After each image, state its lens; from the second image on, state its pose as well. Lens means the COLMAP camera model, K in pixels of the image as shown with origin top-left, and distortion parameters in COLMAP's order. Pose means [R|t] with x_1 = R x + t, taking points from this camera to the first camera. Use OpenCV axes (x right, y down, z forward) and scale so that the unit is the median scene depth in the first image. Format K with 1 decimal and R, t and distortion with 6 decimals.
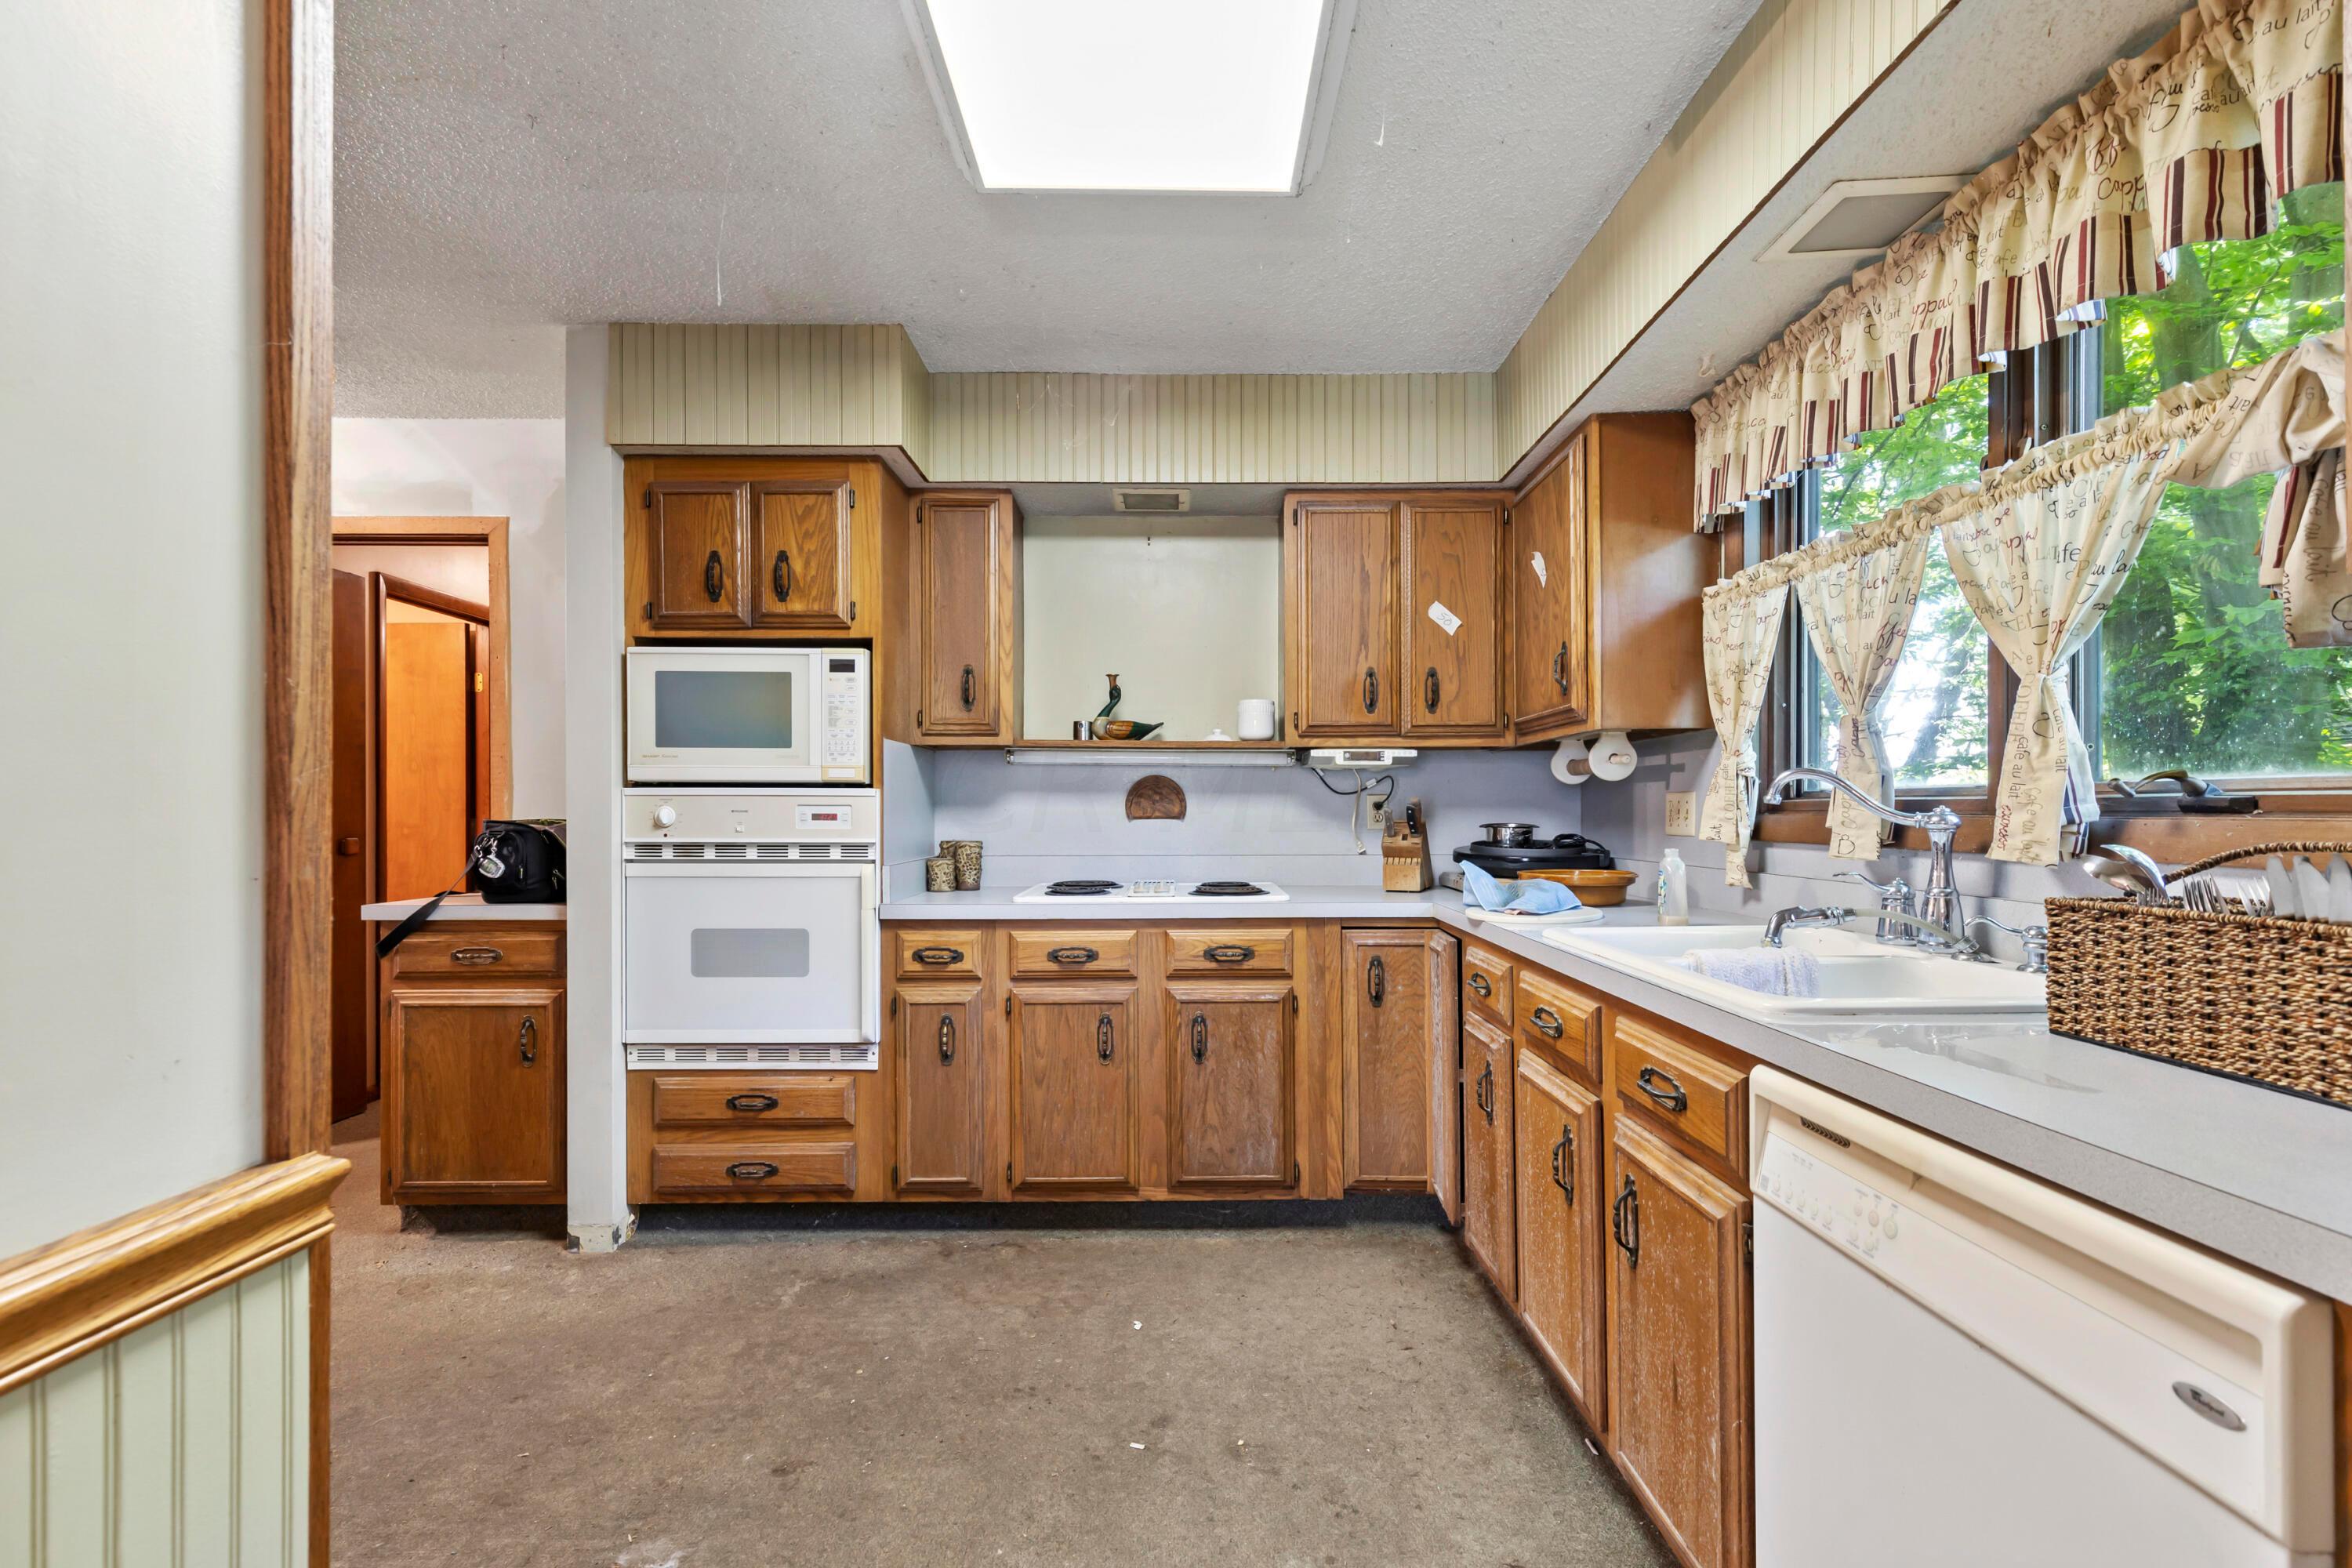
lens RADIAL K [[1055.6, 0, 1186.2], [0, 1055.6, 812.0], [0, 0, 1]] dist [0.009882, -0.000064]
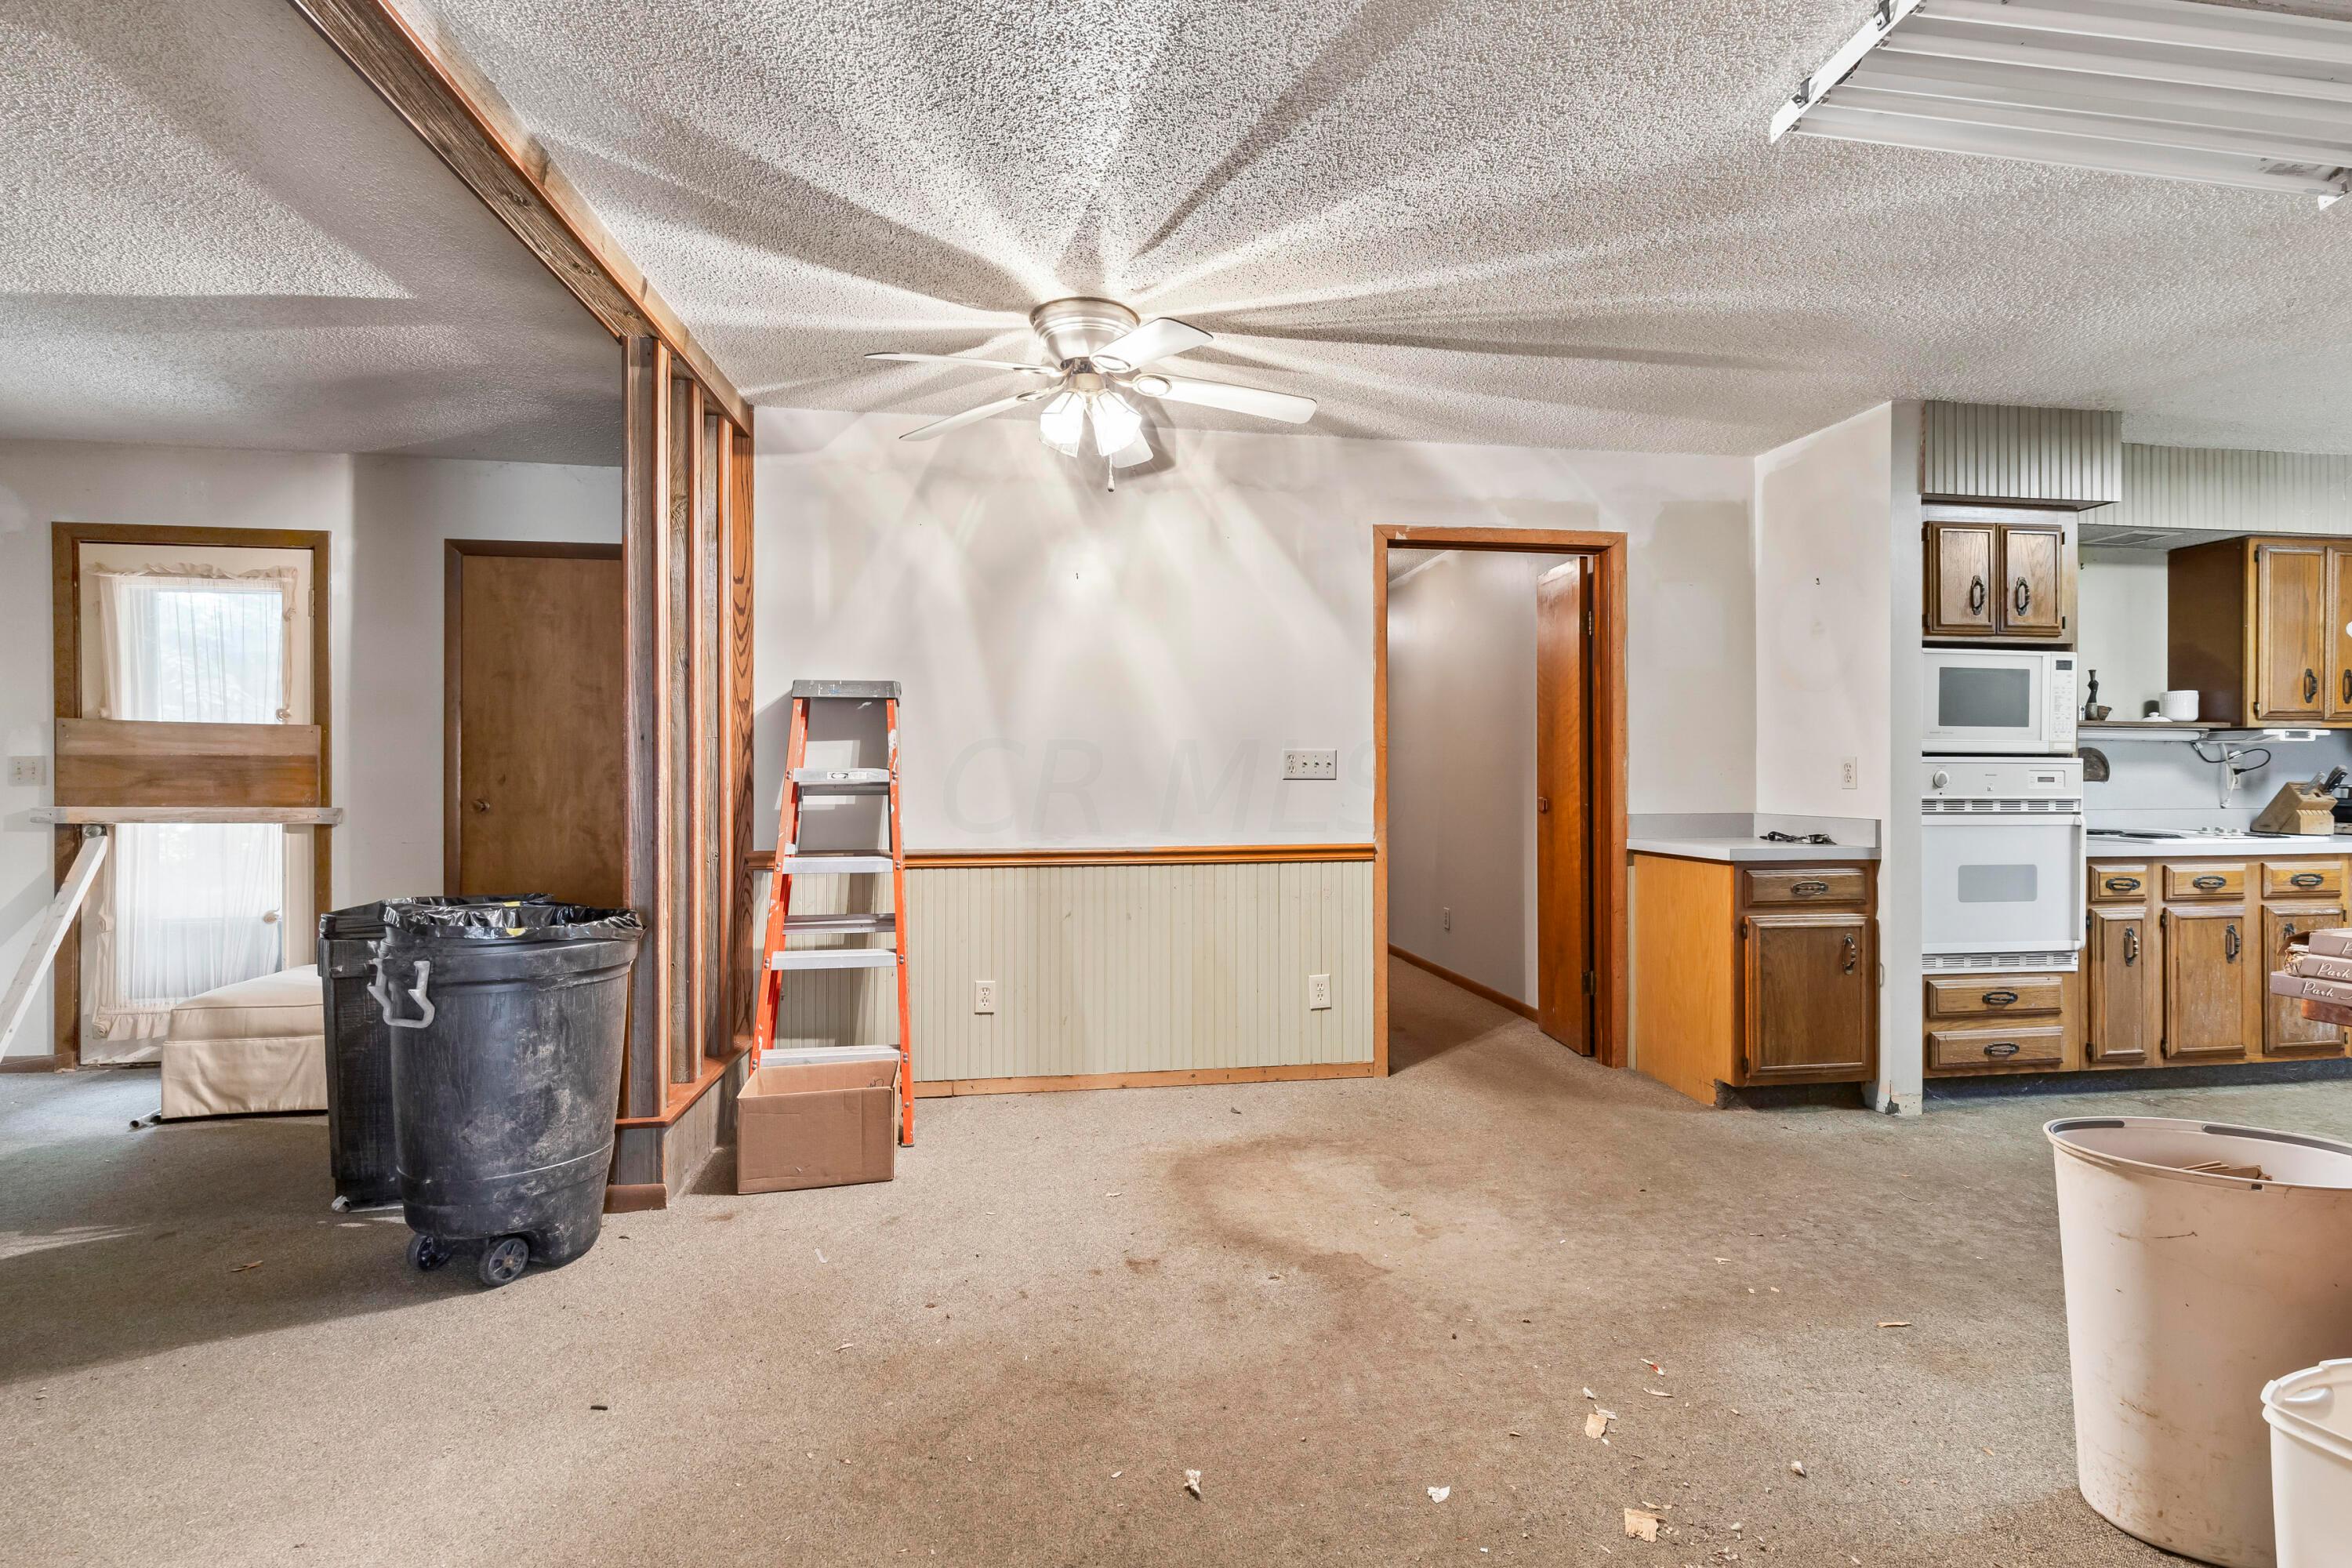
lens RADIAL K [[1062.6, 0, 1186.9], [0, 1062.6, 773.8], [0, 0, 1]] dist [0.004859, 0.000216]
pose [[0.989551, 0.001362, 0.144174, -1.594075], [-0.000990, 0.999996, -0.002656, 0.002234], [-0.144177, 0.002485, 0.989549, -0.159663]]
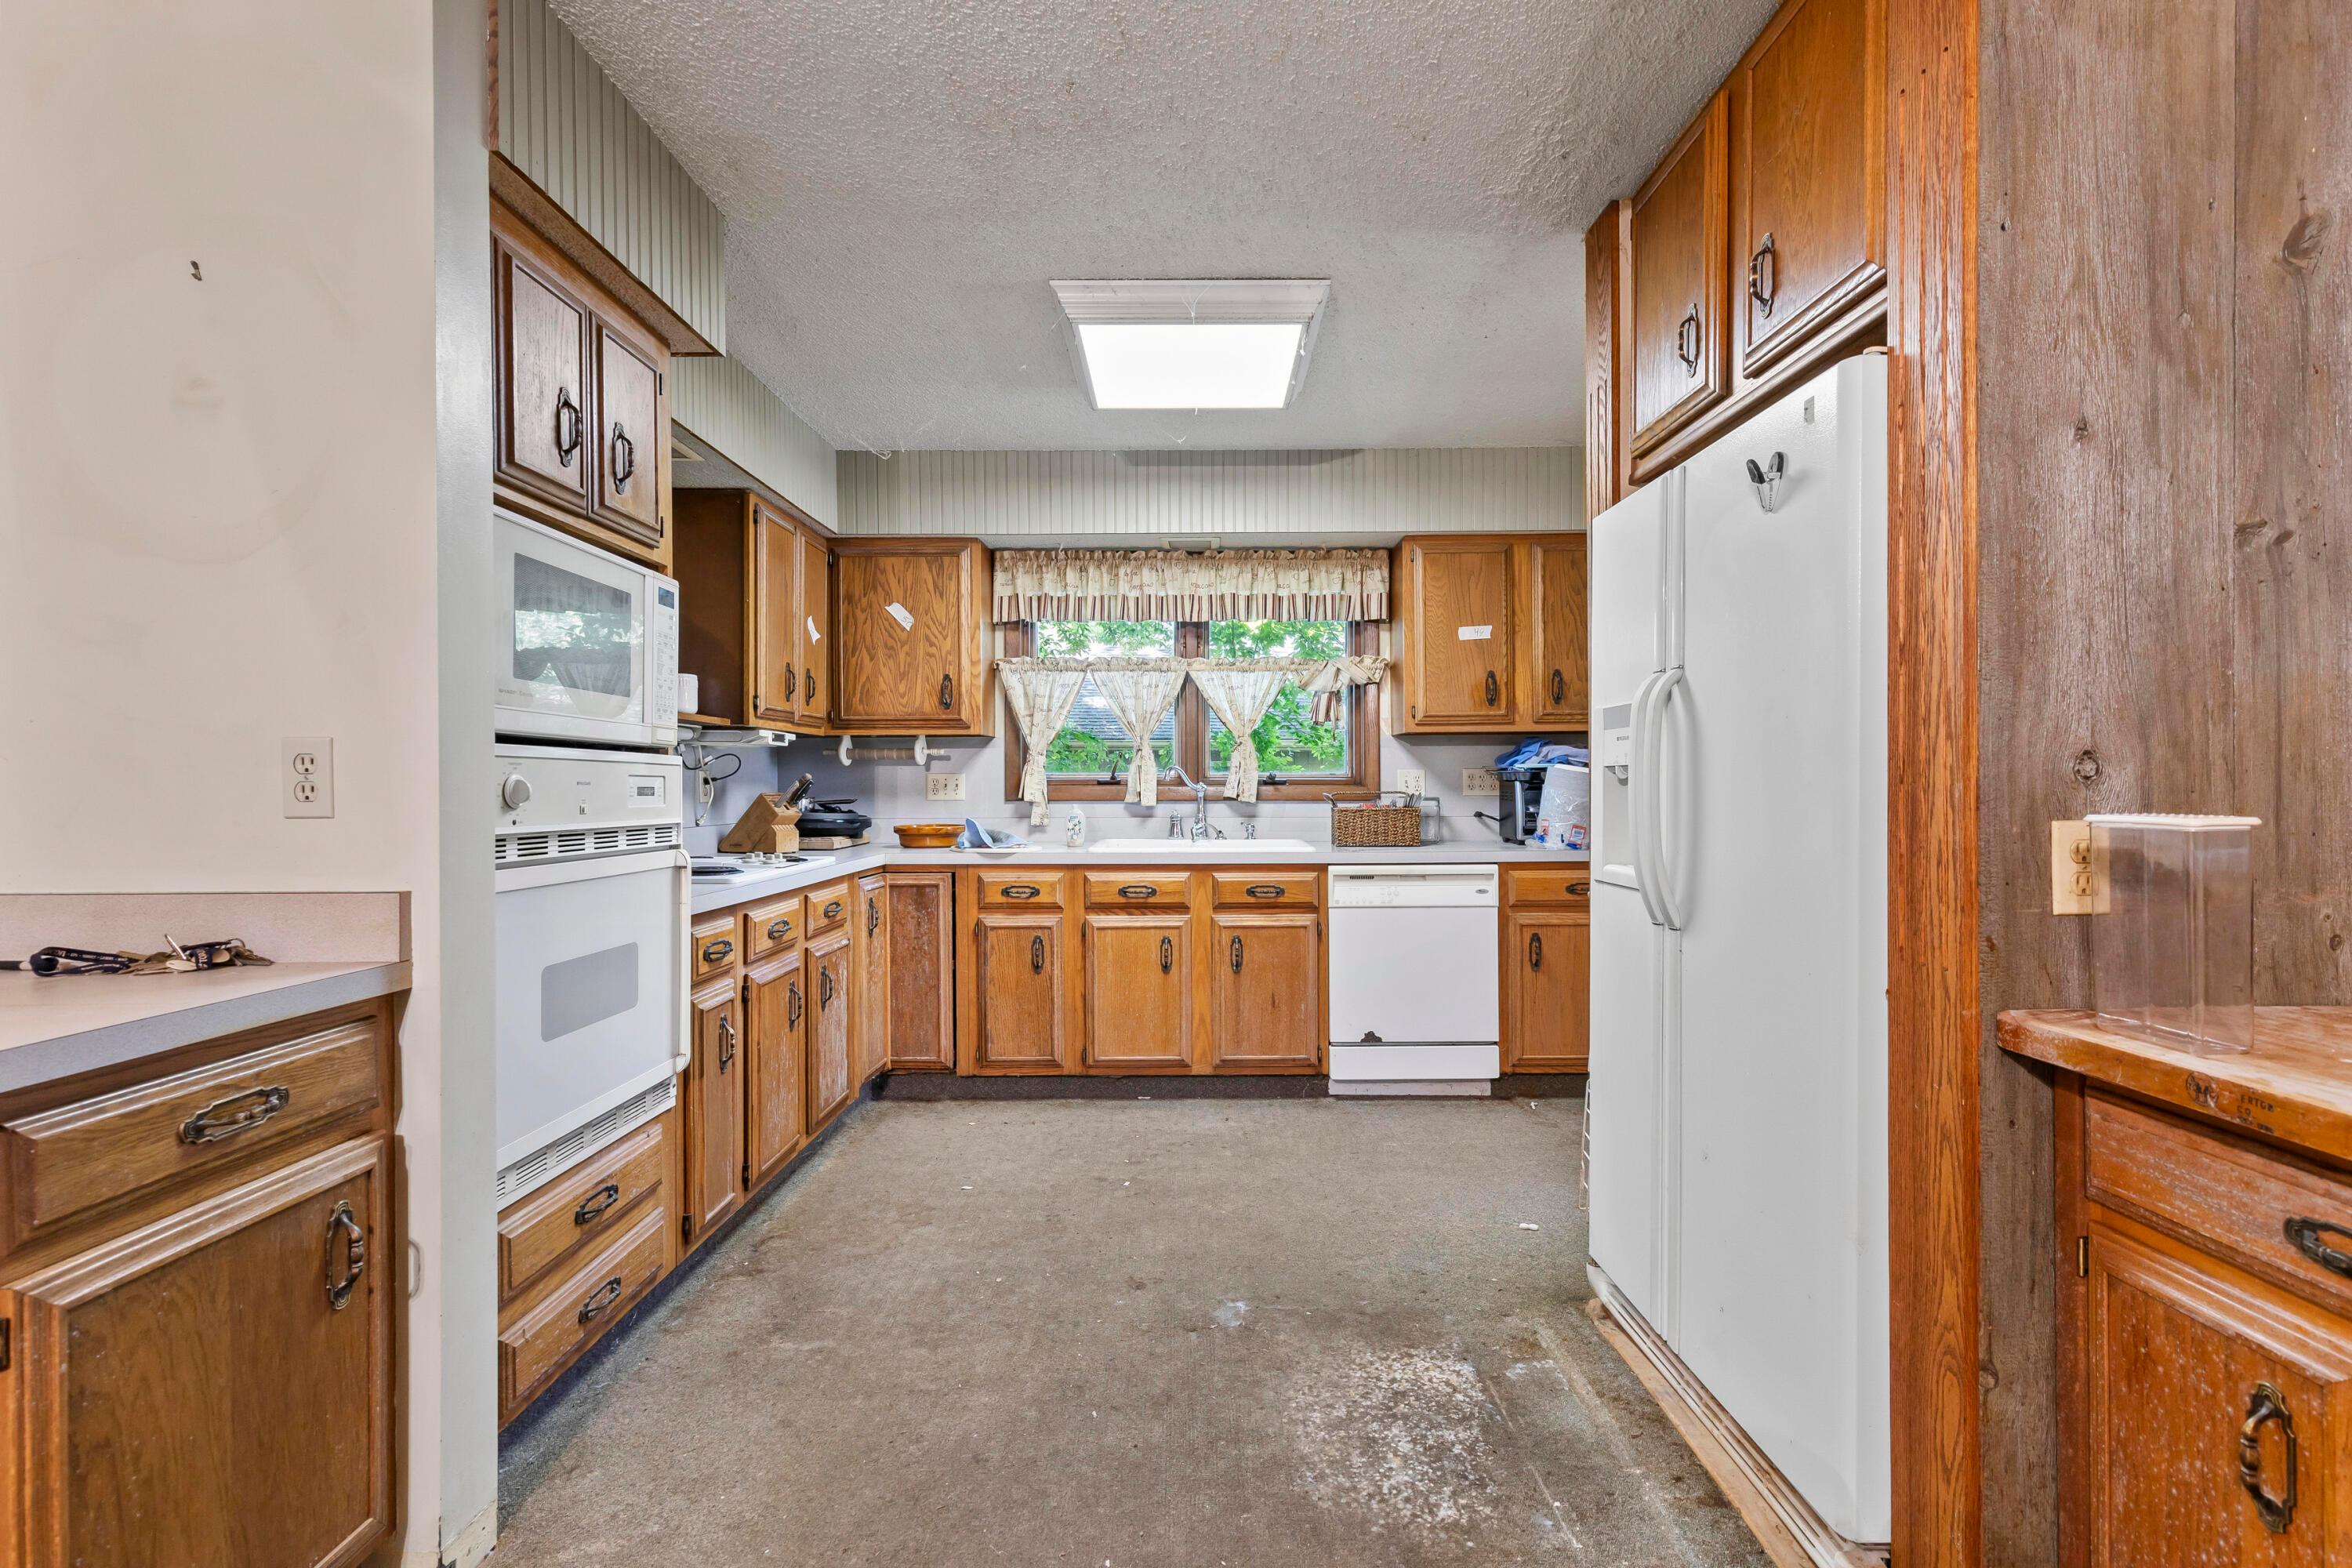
lens RADIAL K [[1052.3, 0, 1186.0], [0, 1052.3, 792.0], [0, 0, 1]] dist [0.003009, 0.000139]
pose [[0.008068, -0.004615, 0.999957, -1.096266], [0.003548, 0.999983, 0.004587, 0.002921], [-0.999961, 0.003510, 0.008084, 0.606673]]
